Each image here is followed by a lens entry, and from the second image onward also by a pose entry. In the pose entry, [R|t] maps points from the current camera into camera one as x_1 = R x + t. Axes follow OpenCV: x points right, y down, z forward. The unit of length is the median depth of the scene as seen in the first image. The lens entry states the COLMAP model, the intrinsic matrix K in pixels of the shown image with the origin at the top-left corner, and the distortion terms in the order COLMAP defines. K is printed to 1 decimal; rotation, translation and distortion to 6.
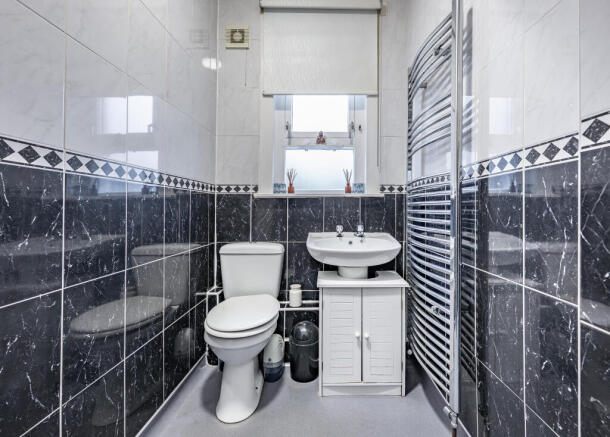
lens RADIAL K [[273.7, 0, 304.4], [0, 273.7, 205.3], [0, 0, 1]] dist [-0.000791, -0.000124]
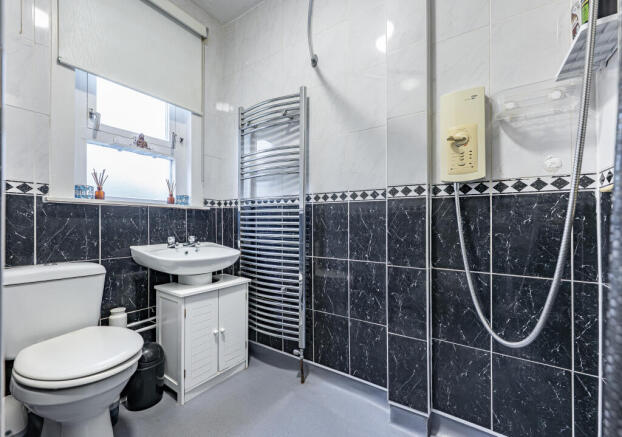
lens RADIAL K [[264.1, 0, 311.0], [0, 264.1, 218.5], [0, 0, 1]] dist [-0.000038, 0.000038]
pose [[0.576660, 0.023512, 0.816646, -0.341061], [-0.022570, 0.999663, -0.012844, 0.008756], [-0.816673, -0.011025, 0.576996, 0.041196]]
